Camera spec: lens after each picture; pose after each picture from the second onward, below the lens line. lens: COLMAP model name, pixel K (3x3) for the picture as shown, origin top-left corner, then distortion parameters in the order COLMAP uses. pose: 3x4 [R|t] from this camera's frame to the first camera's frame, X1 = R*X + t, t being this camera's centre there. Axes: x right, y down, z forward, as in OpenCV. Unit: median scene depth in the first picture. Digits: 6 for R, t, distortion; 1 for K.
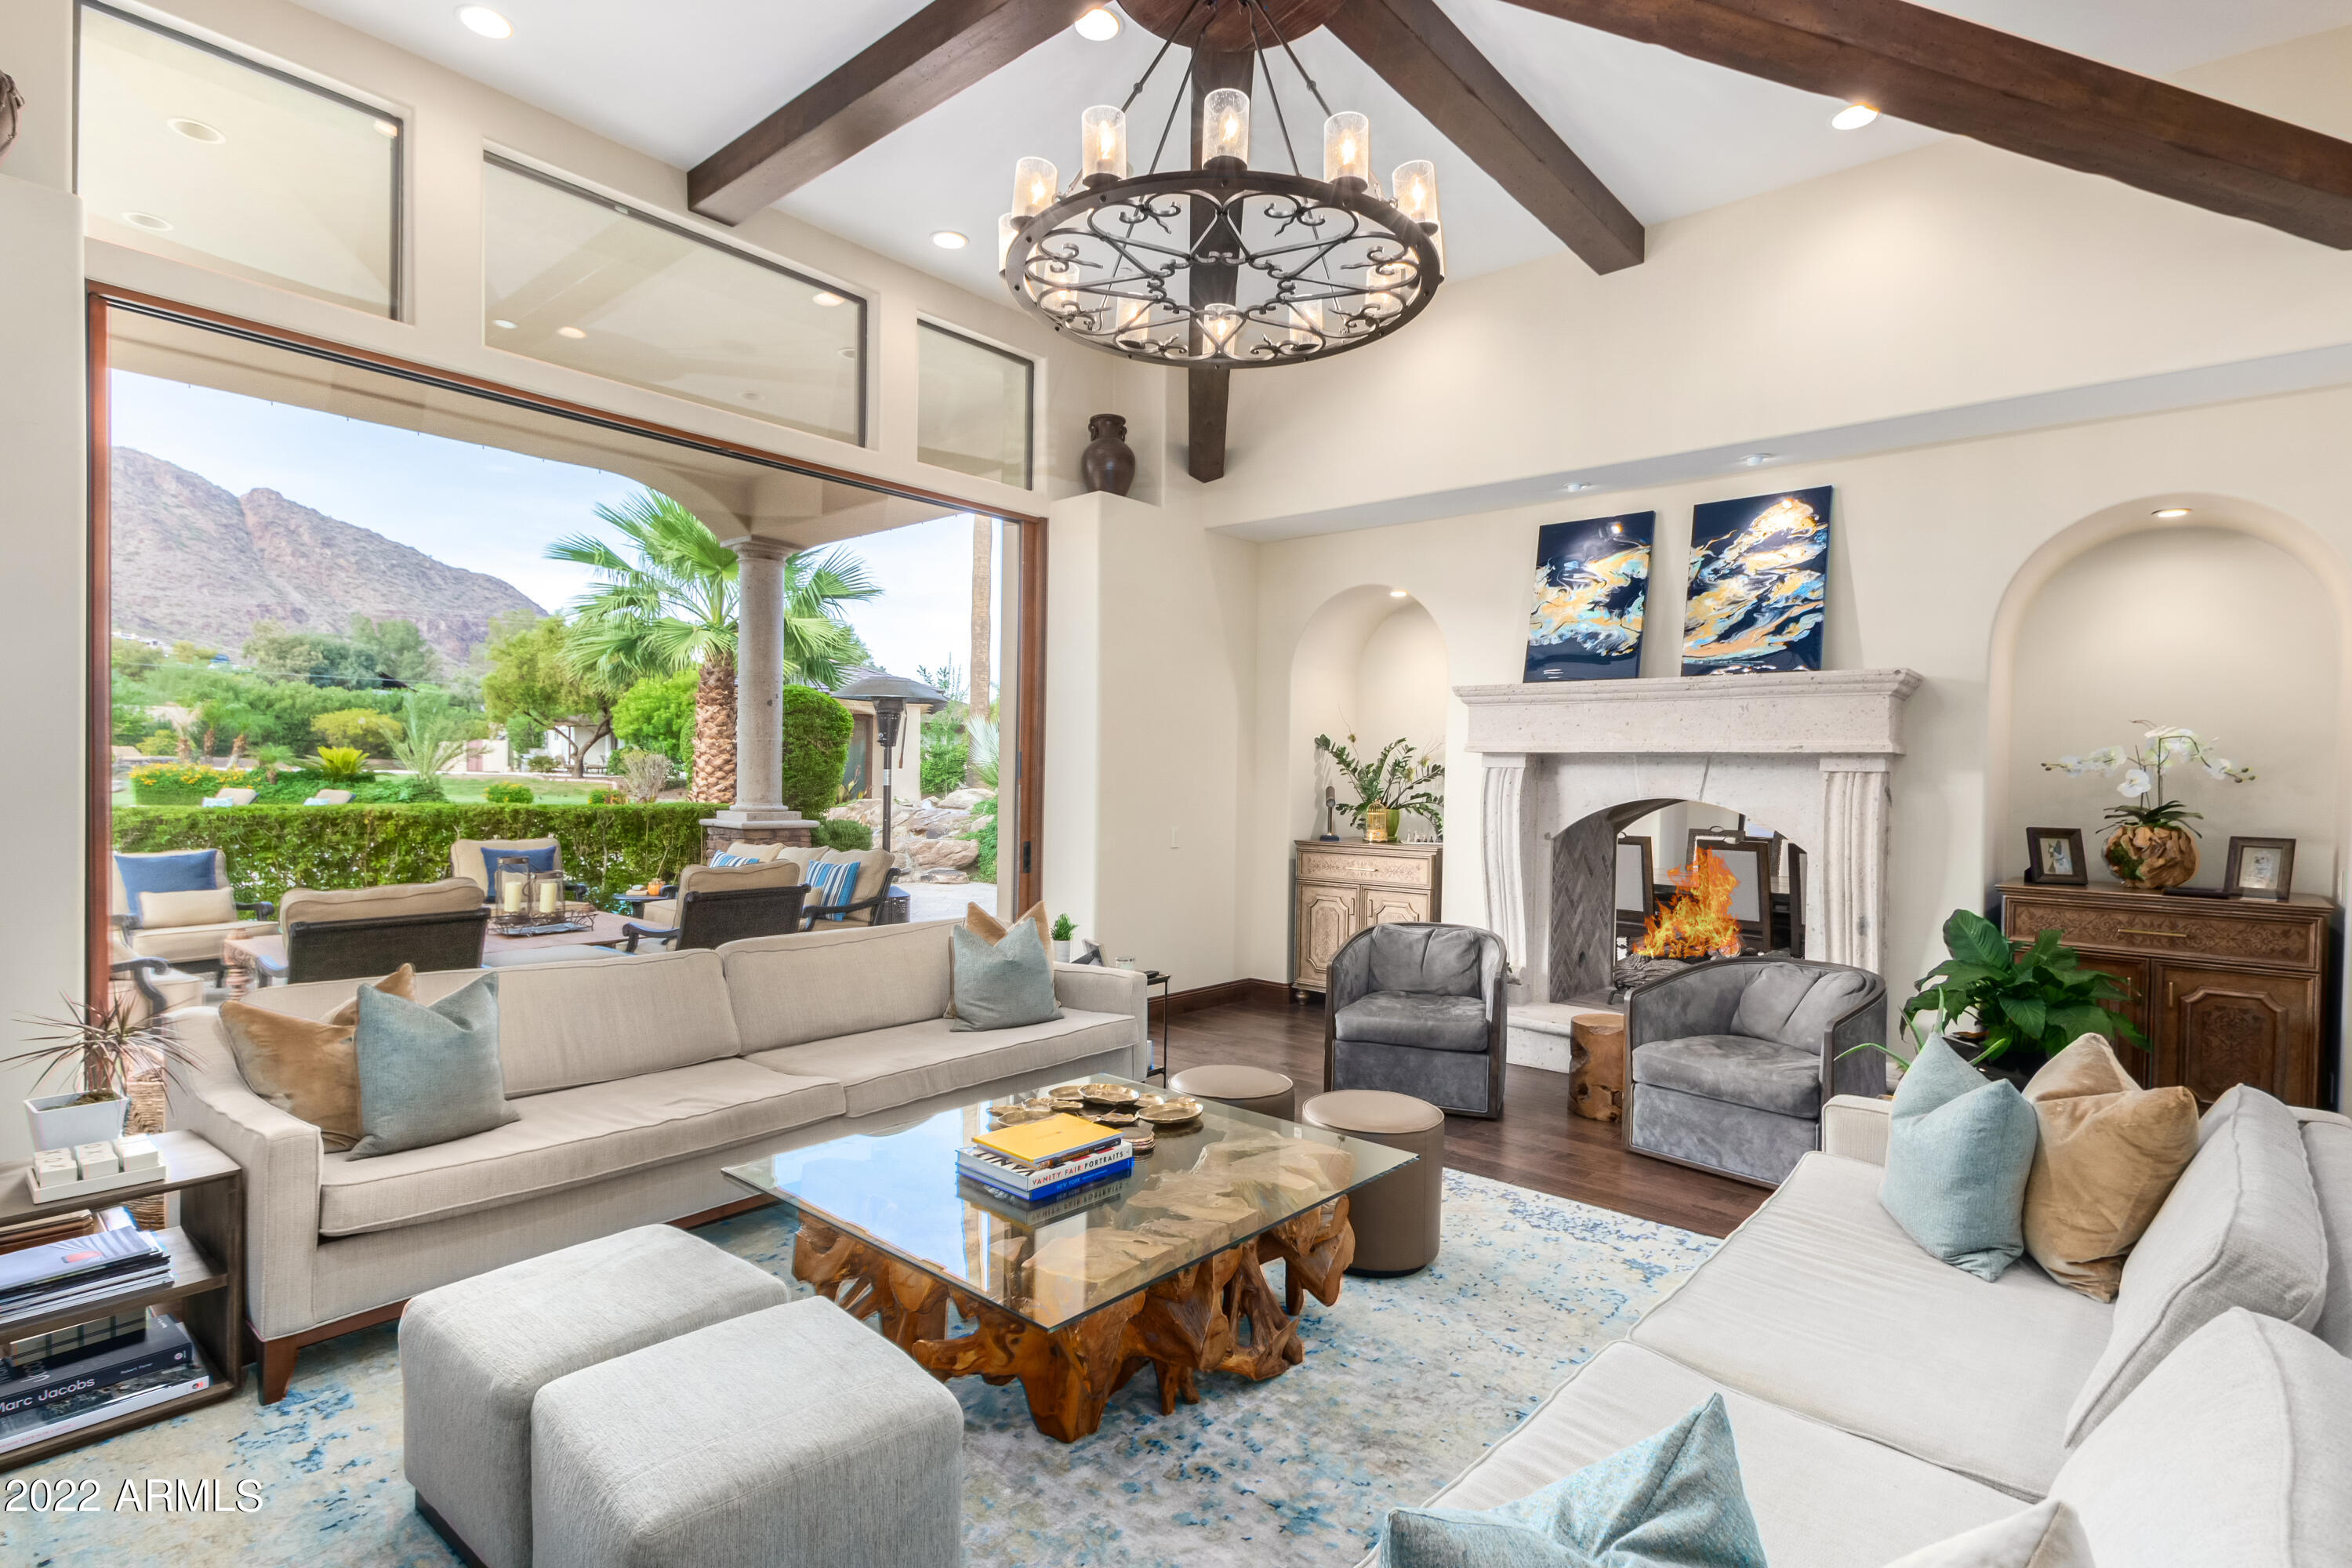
lens RADIAL K [[1137.1, 0, 1186.7], [0, 1137.1, 763.9], [0, 0, 1]] dist [0.011456, -0.003042]
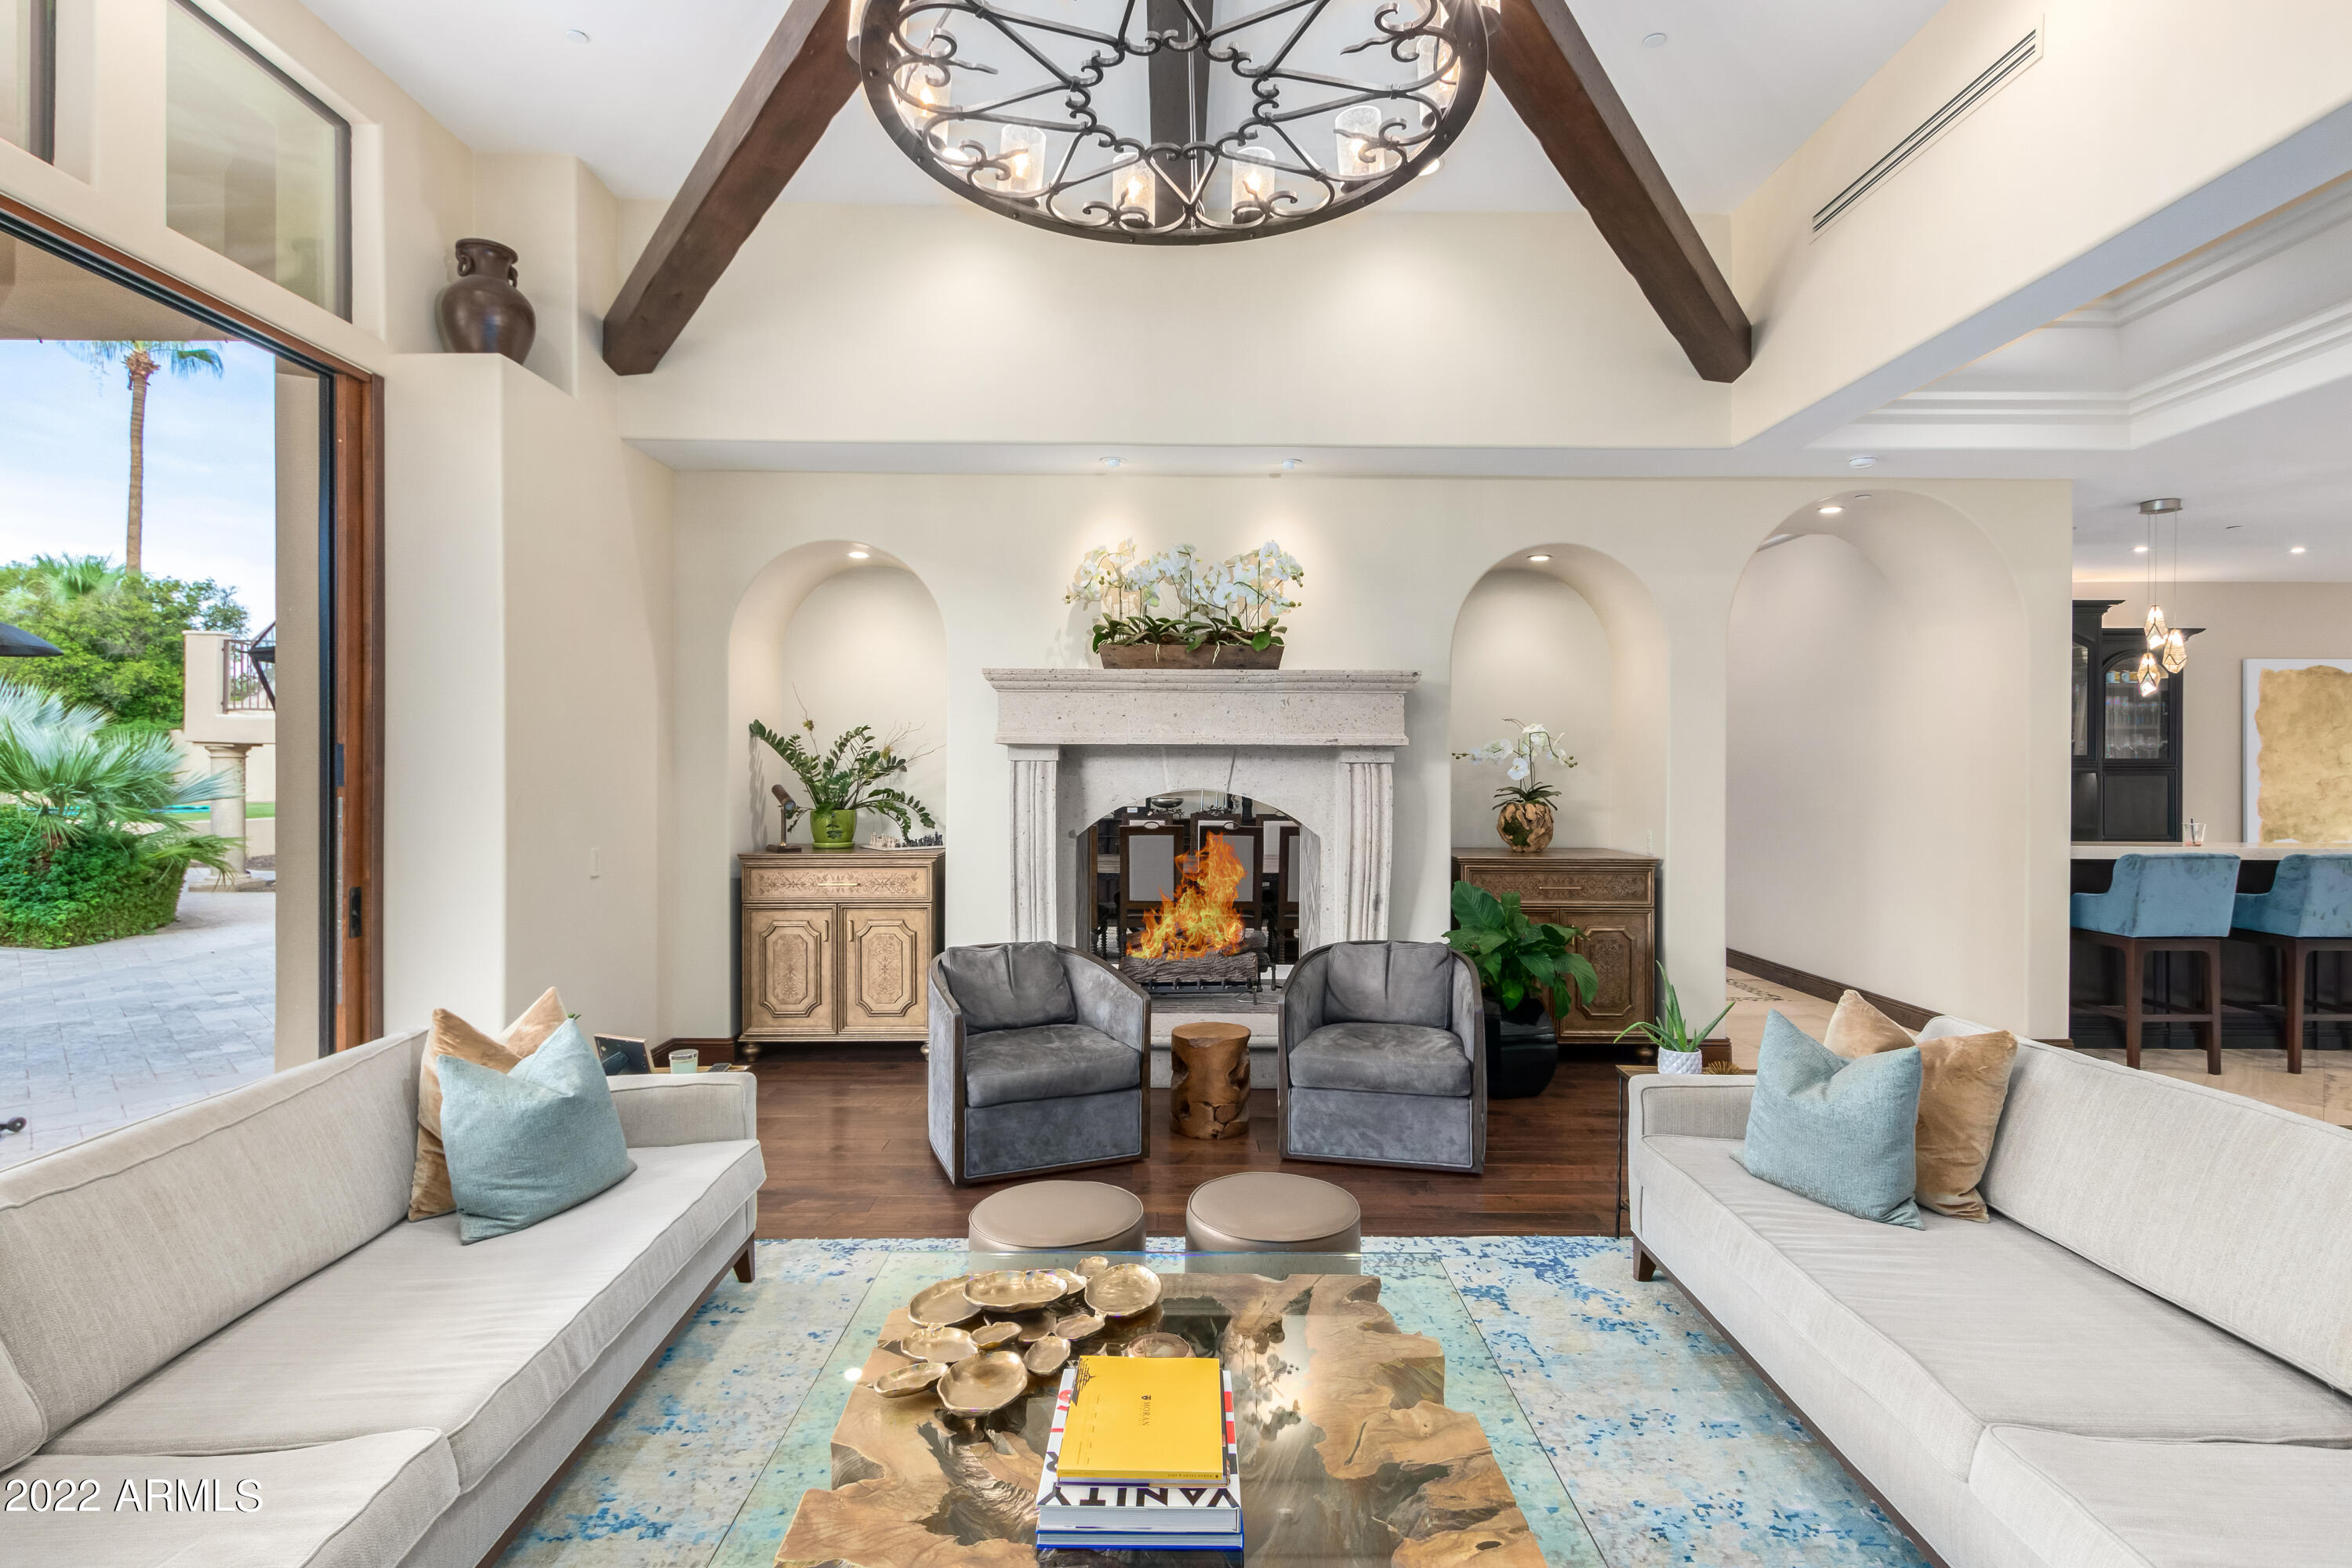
lens RADIAL K [[1137.1, 0, 1190.2], [0, 1137.1, 751.4], [0, 0, 1]] dist [0.011456, -0.003042]
pose [[0.755332, -0.007275, 0.655302, -0.260901], [0.002536, 0.999963, 0.008179, -0.013406], [-0.655337, -0.004516, 0.755323, 0.281520]]
